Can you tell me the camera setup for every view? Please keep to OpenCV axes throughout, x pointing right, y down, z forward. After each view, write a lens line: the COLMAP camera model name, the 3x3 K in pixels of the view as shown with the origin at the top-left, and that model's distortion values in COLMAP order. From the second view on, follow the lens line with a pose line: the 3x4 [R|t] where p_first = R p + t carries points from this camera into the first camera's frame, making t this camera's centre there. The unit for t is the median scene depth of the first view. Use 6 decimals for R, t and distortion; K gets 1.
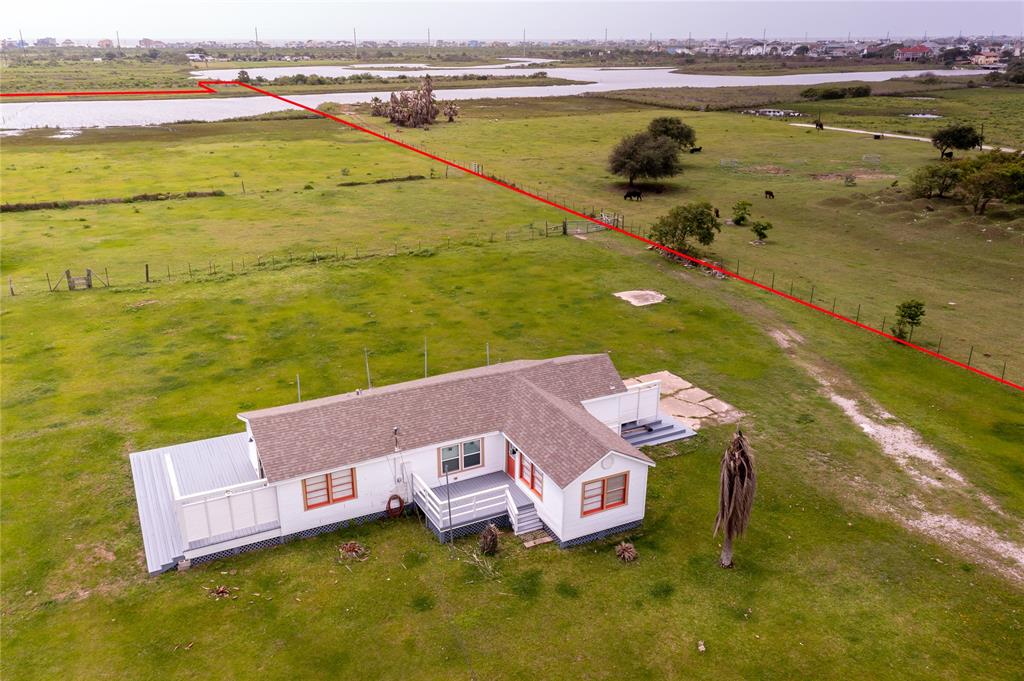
lens RADIAL K [[824.7, 0, 508.6], [0, 824.7, 338.6], [0, 0, 1]] dist [-0.008726, 0.054231]
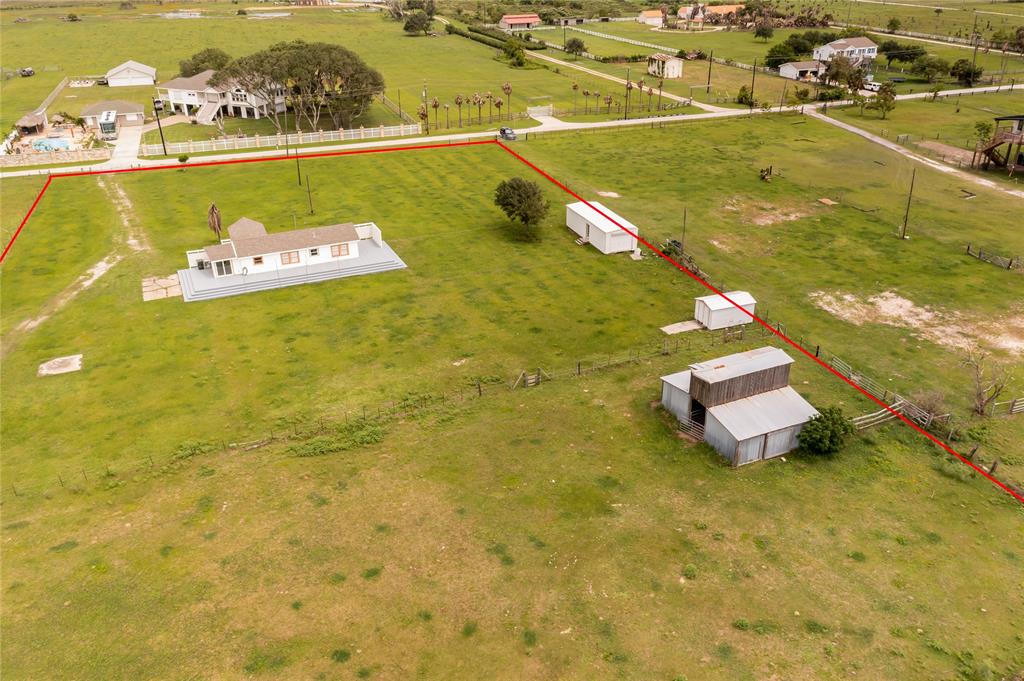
lens RADIAL K [[812.8, 0, 512.2], [0, 812.8, 334.1], [0, 0, 1]] dist [0.012304, 0.020078]
pose [[-0.998324, -0.013550, 0.056257, -0.762312], [0.031196, 0.692793, 0.720462, -1.243361], [-0.048736, 0.721009, -0.691209, 2.362437]]
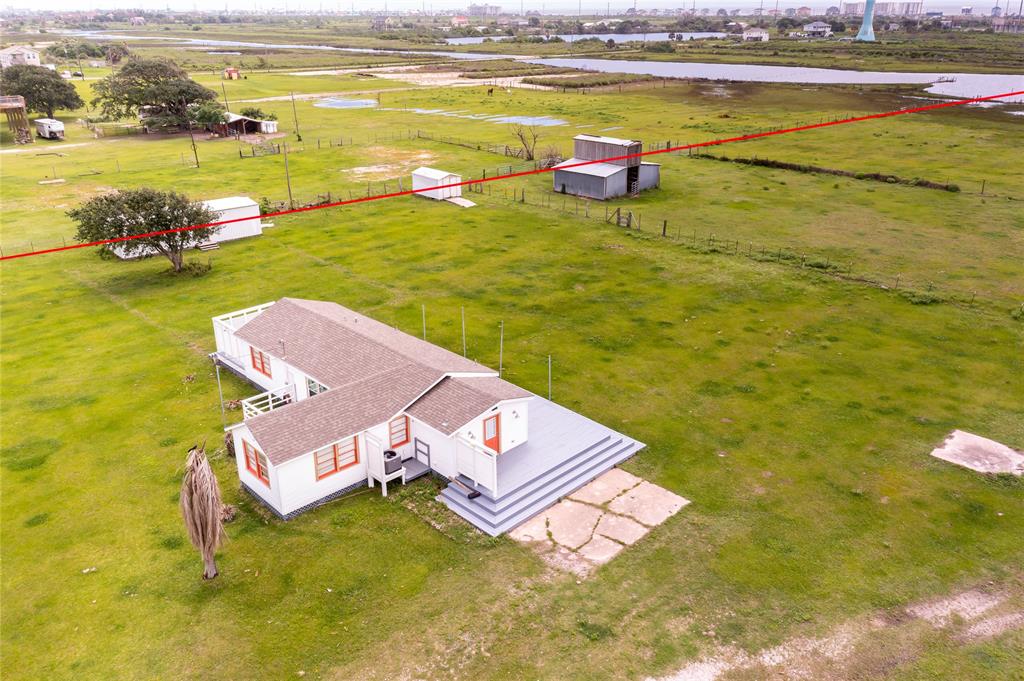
lens RADIAL K [[803.4, 0, 514.5], [0, 803.4, 340.8], [0, 0, 1]] dist [0.009818, 0.004770]
pose [[0.307063, 0.365222, -0.878821, 0.732487], [-0.323655, 0.908466, 0.264456, -0.230598], [0.894964, 0.203230, 0.397162, 0.584006]]
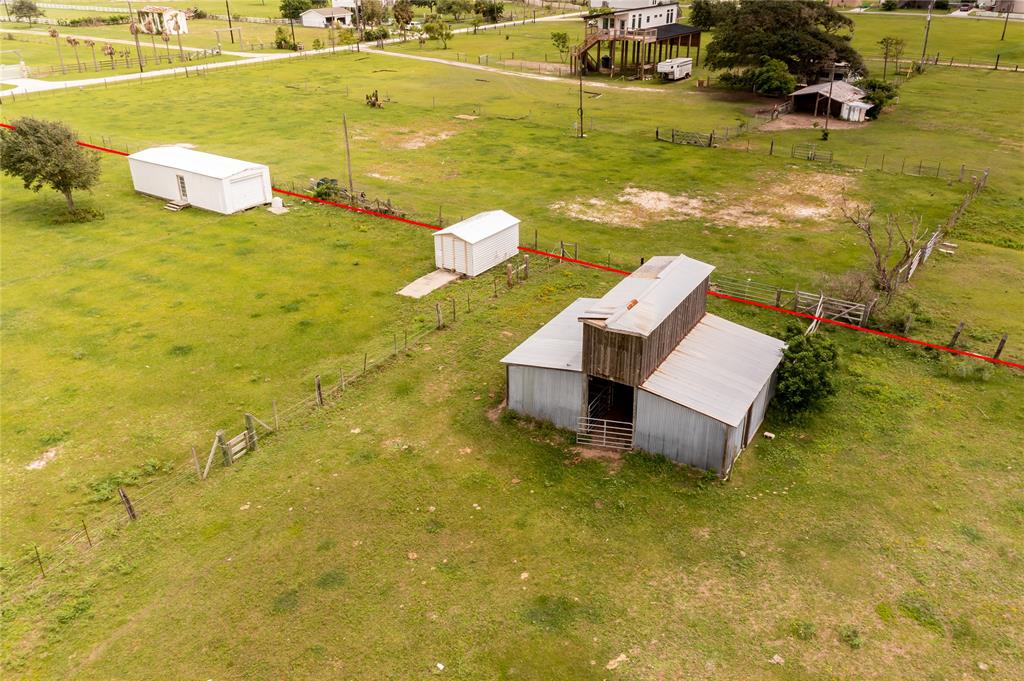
lens RADIAL K [[813.2, 0, 512.0], [0, 813.2, 340.5], [0, 0, 1]] dist [0.007685, 0.010915]
pose [[-0.850392, 0.242065, -0.467159, -0.610206], [-0.171213, 0.712245, 0.680729, -0.671611], [0.497513, 0.658871, -0.564243, 1.827795]]
